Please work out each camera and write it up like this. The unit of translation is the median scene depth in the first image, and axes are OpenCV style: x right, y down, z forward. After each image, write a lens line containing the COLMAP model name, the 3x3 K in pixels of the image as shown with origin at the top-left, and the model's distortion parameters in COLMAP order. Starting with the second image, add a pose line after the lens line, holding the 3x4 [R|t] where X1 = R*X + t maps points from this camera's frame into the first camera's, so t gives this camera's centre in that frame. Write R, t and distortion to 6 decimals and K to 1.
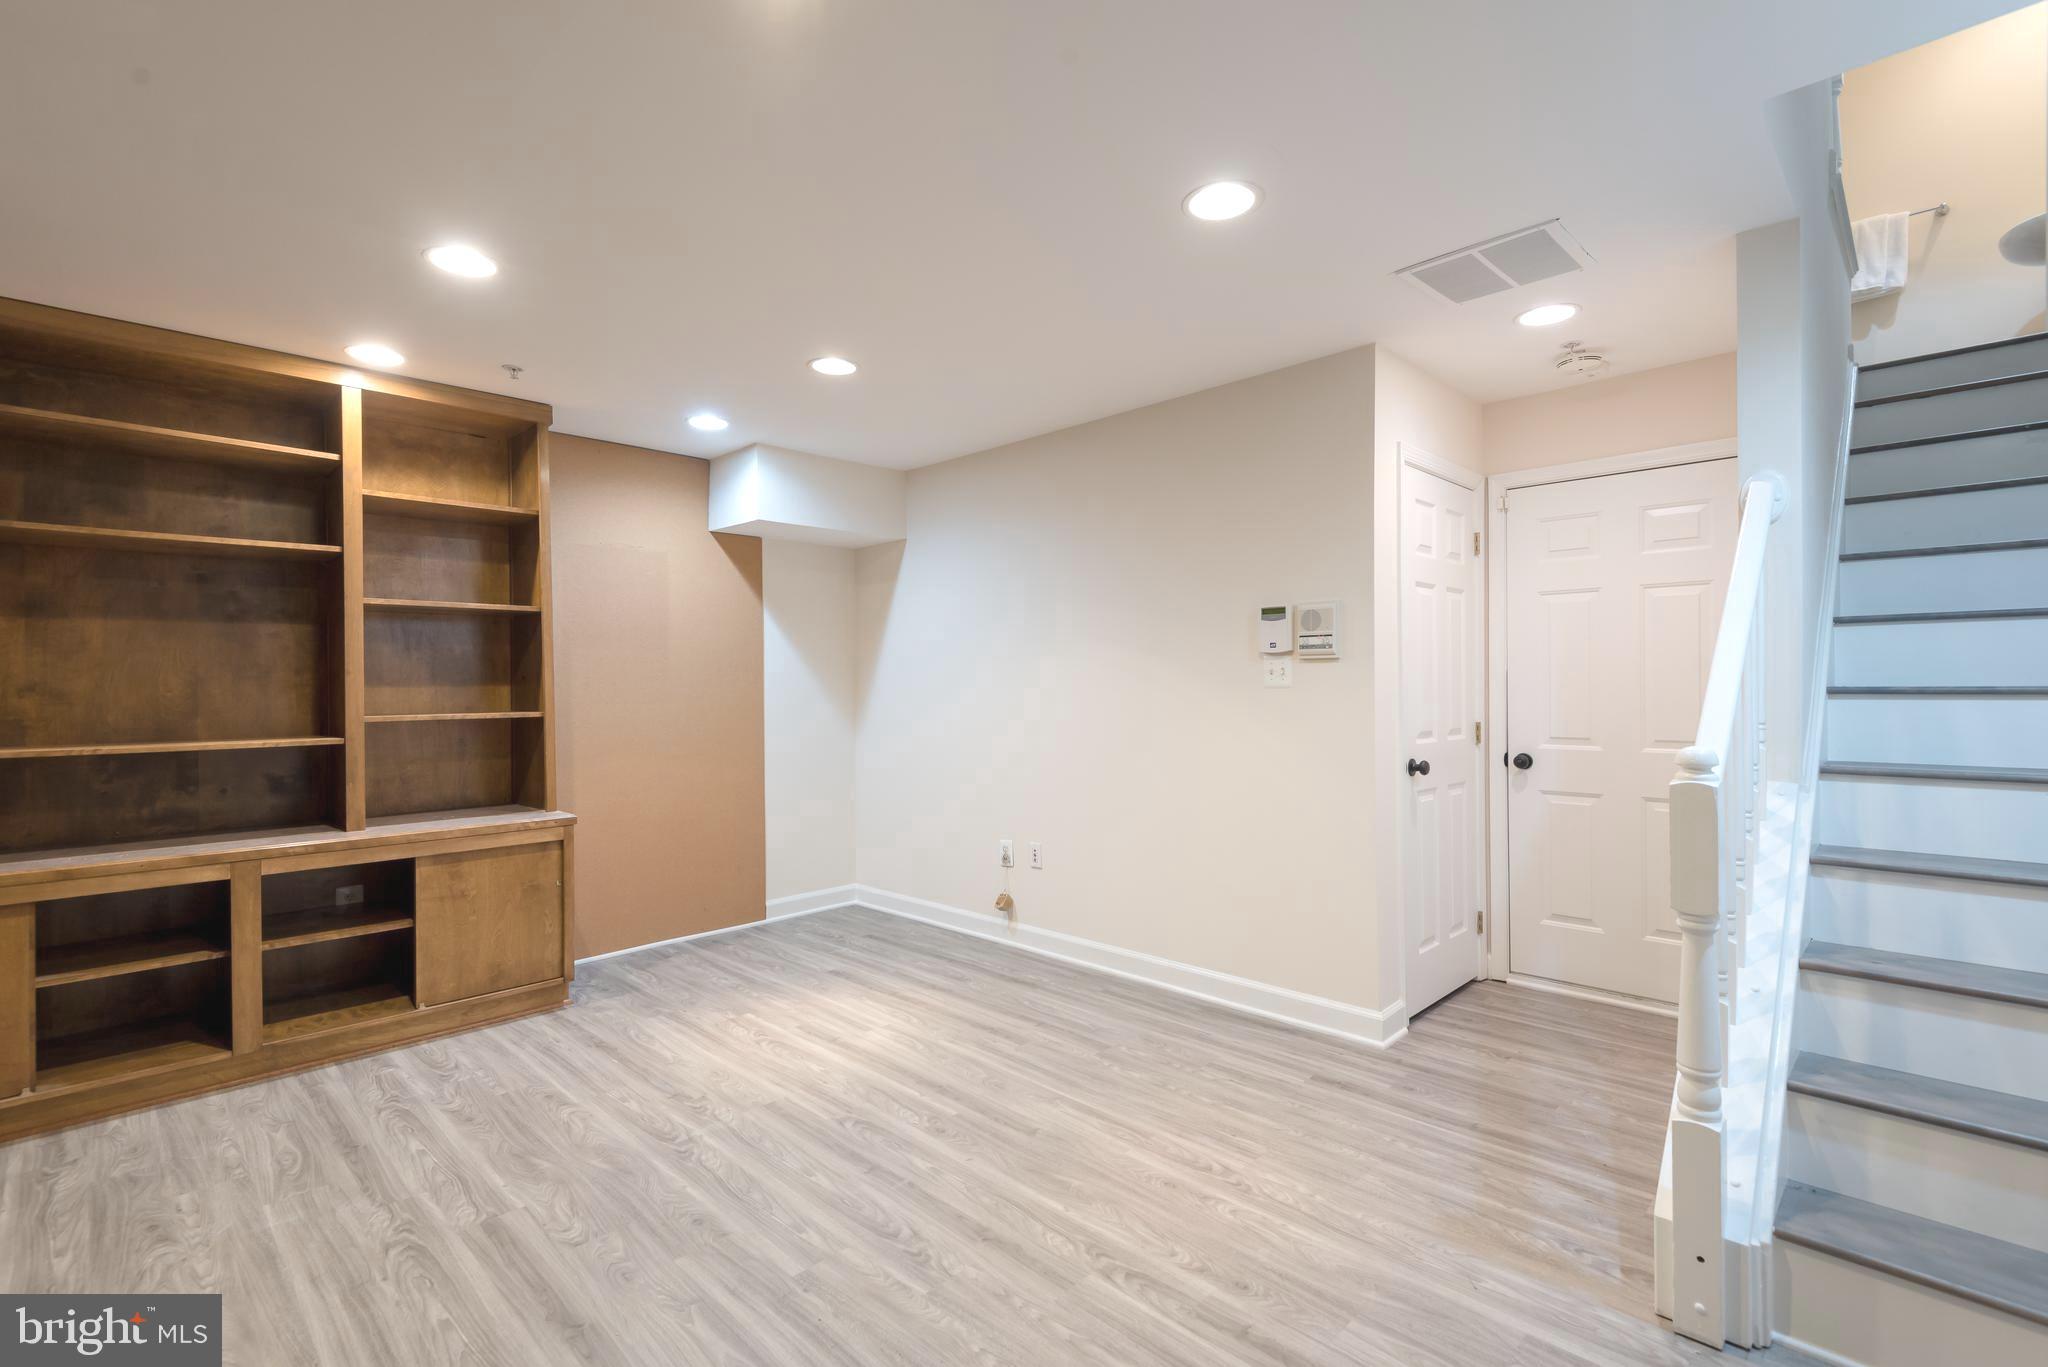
lens RADIAL K [[957.0, 0, 1030.5], [0, 957.0, 683.9], [0, 0, 1]] dist [0.018156, -0.005352]
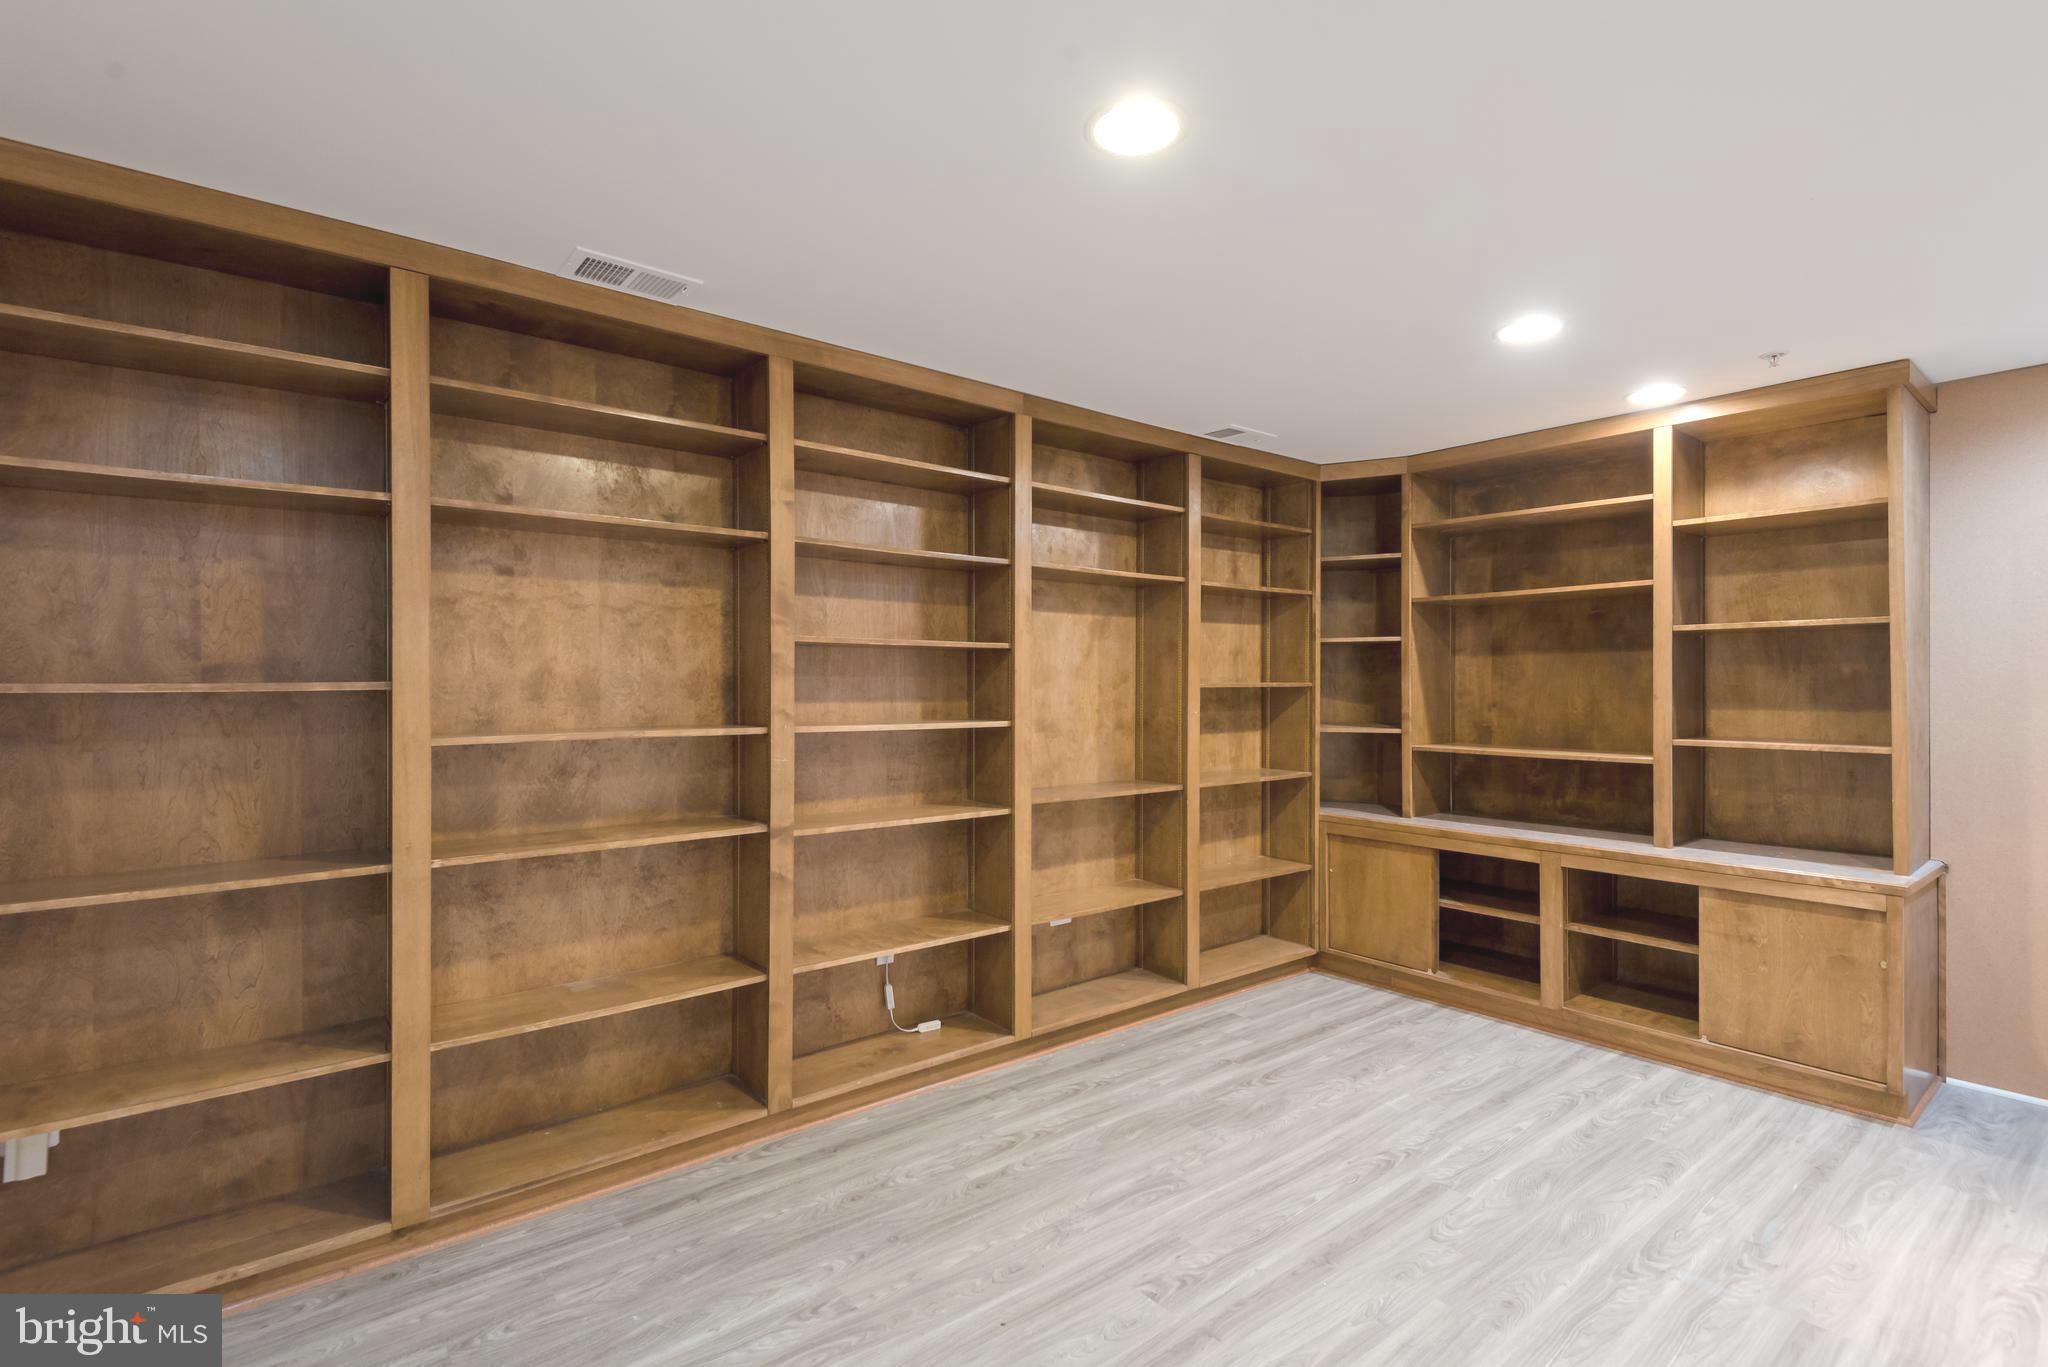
lens RADIAL K [[957.0, 0, 1019.5], [0, 957.0, 679.9], [0, 0, 1]] dist [0.018156, -0.005352]
pose [[-0.120697, 0.005887, -0.992672, 0.490682], [0.001140, 0.999983, 0.005792, -0.043102], [0.992689, -0.000432, -0.120701, 0.488734]]
